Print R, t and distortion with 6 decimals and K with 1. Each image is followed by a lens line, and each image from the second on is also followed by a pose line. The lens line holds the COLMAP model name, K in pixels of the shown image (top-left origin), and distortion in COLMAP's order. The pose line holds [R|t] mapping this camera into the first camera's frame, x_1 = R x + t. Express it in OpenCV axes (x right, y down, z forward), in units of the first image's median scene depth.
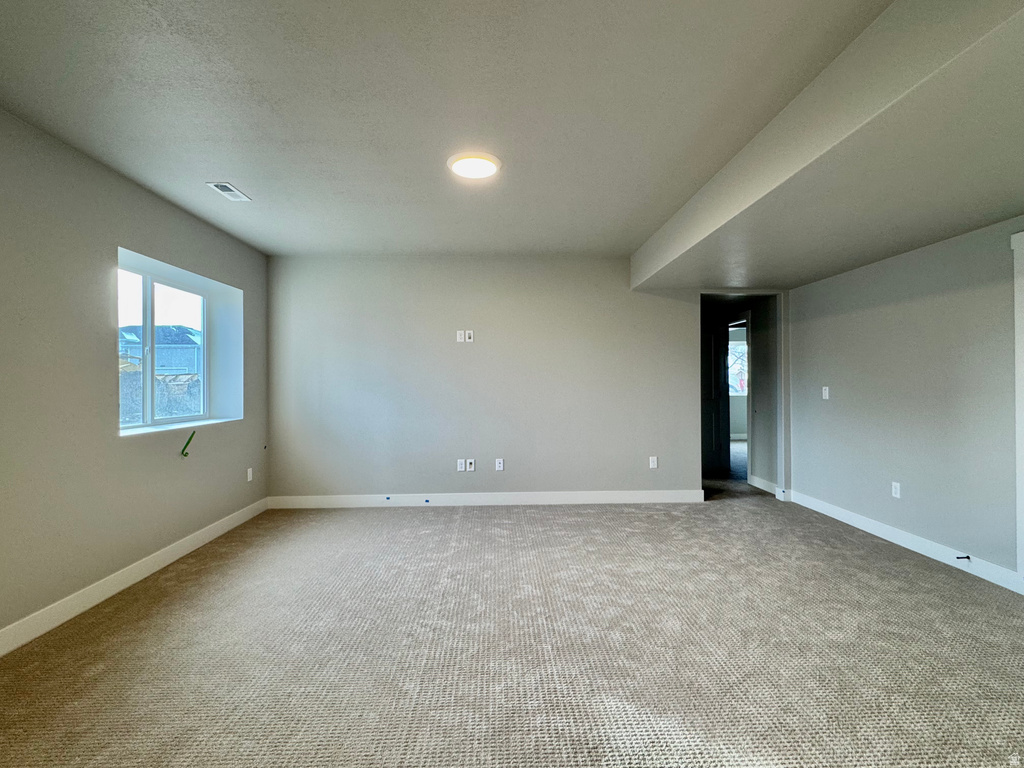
lens RADIAL K [[471.0, 0, 527.4], [0, 471.0, 385.1], [0, 0, 1]] dist [-0.004528, 0.000231]
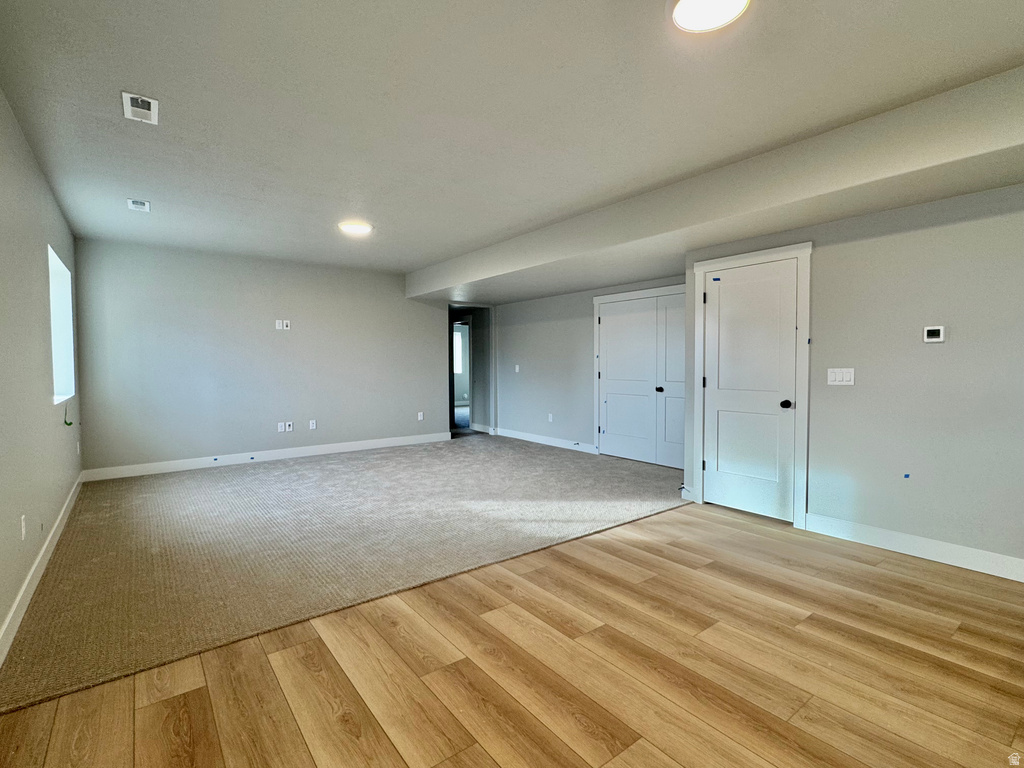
lens RADIAL K [[471.0, 0, 506.0], [0, 471.0, 380.3], [0, 0, 1]] dist [-0.004528, 0.000231]
pose [[0.820622, -0.017228, 0.571212, -0.367424], [0.000431, 0.999564, 0.029529, 0.007570], [-0.571472, -0.023986, 0.820271, -0.377420]]
